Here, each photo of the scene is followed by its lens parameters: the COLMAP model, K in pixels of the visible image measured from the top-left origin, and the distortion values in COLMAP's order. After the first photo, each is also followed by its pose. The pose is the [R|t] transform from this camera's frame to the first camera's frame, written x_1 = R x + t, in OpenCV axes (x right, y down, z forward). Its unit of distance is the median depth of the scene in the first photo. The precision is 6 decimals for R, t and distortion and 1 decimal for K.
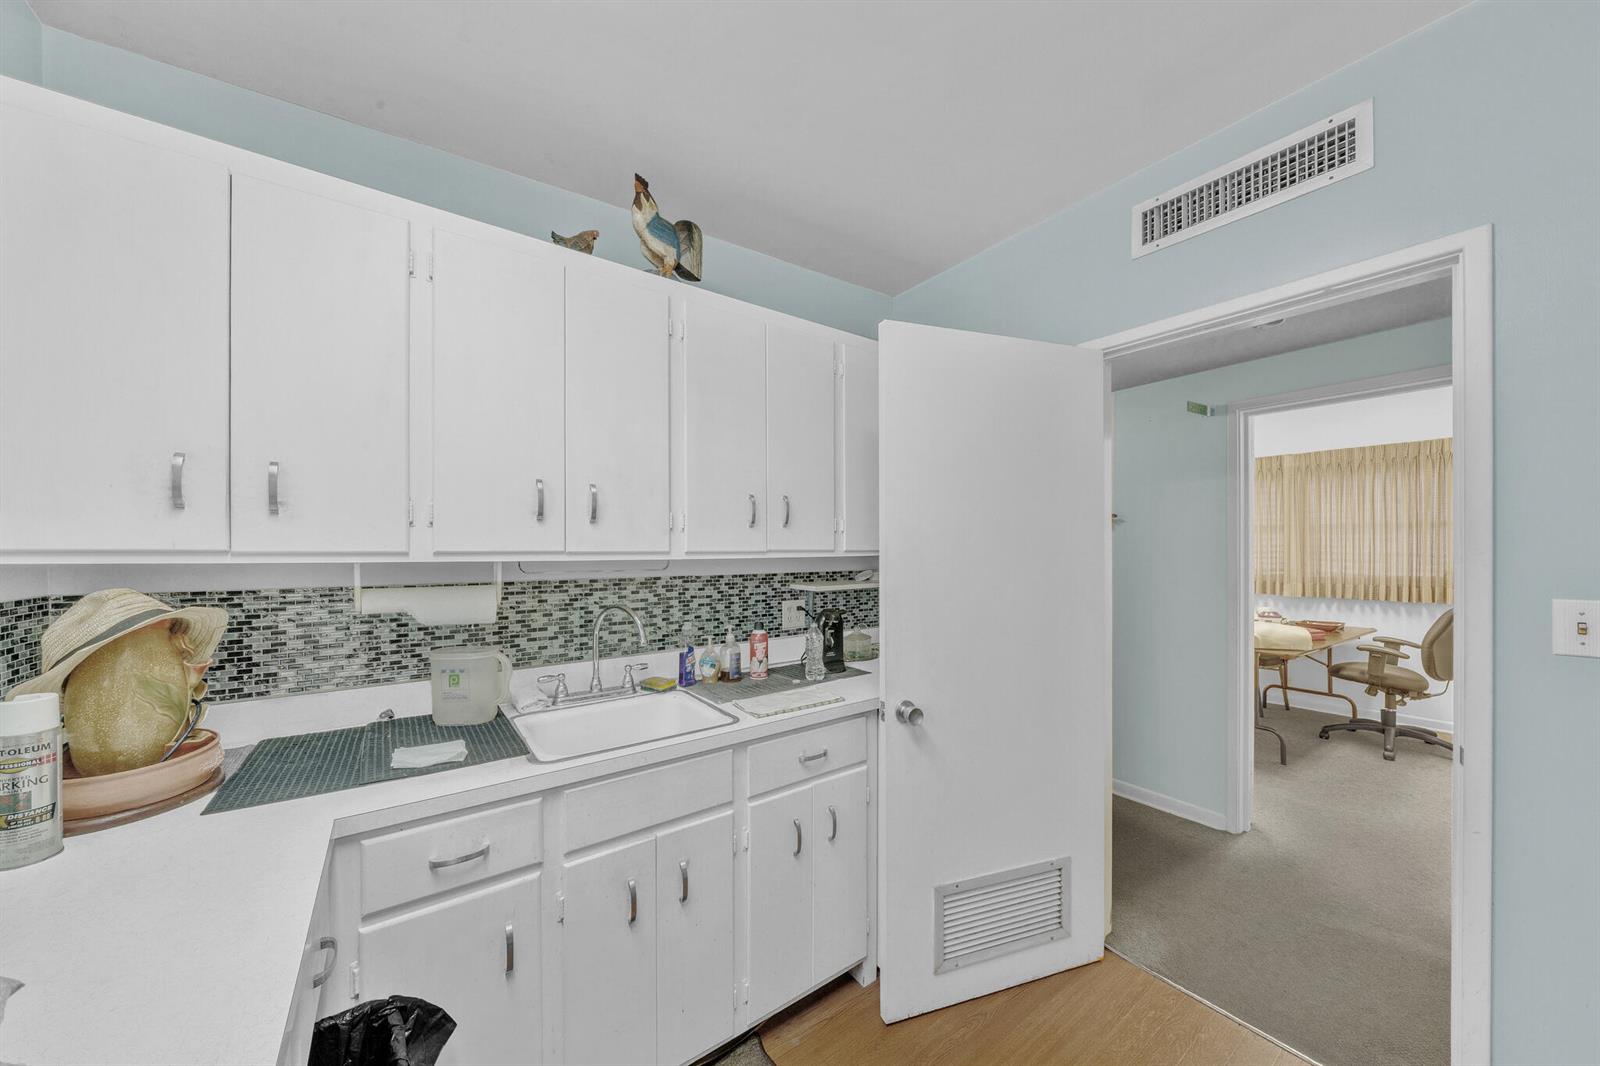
lens RADIAL K [[545.5, 0, 800.4], [0, 545.5, 550.2], [0, 0, 1]] dist [-0.005710, -0.000466]
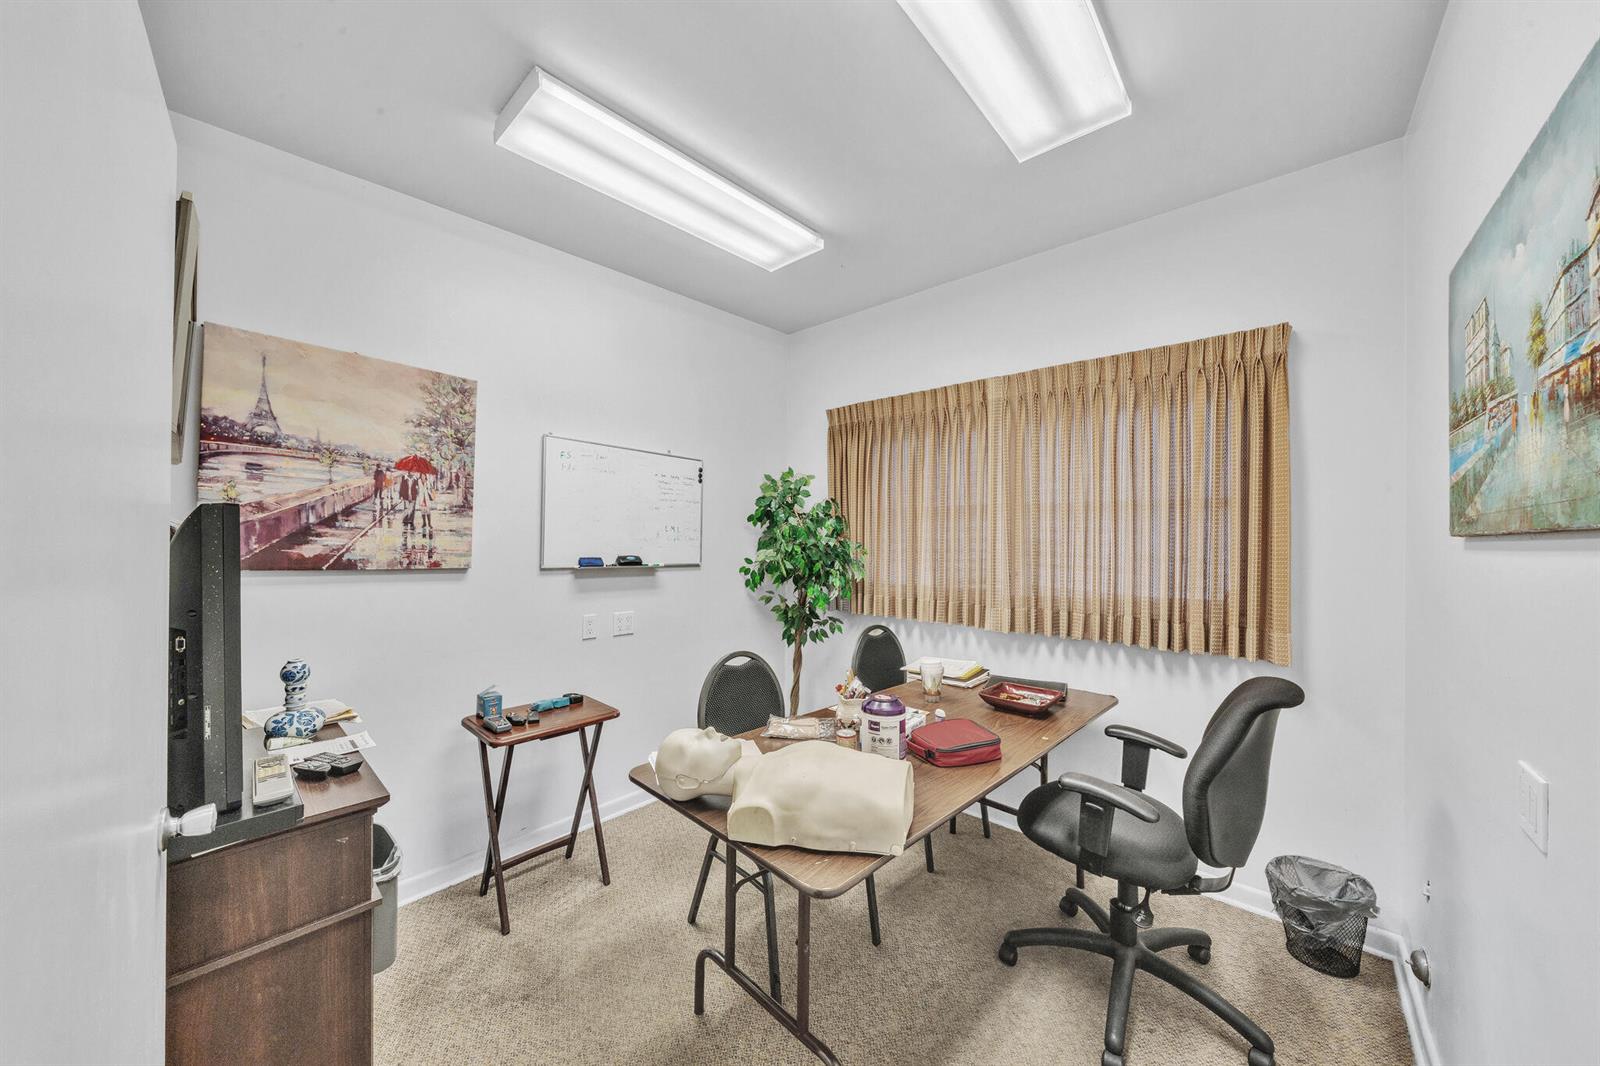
lens RADIAL K [[545.5, 0, 788.4], [0, 545.5, 538.0], [0, 0, 1]] dist [-0.005710, -0.000466]
pose [[0.977451, 0.013413, 0.210734, 0.630033], [-0.012249, 0.999902, -0.006827, -0.003419], [-0.210805, 0.004092, 0.977520, 0.542919]]
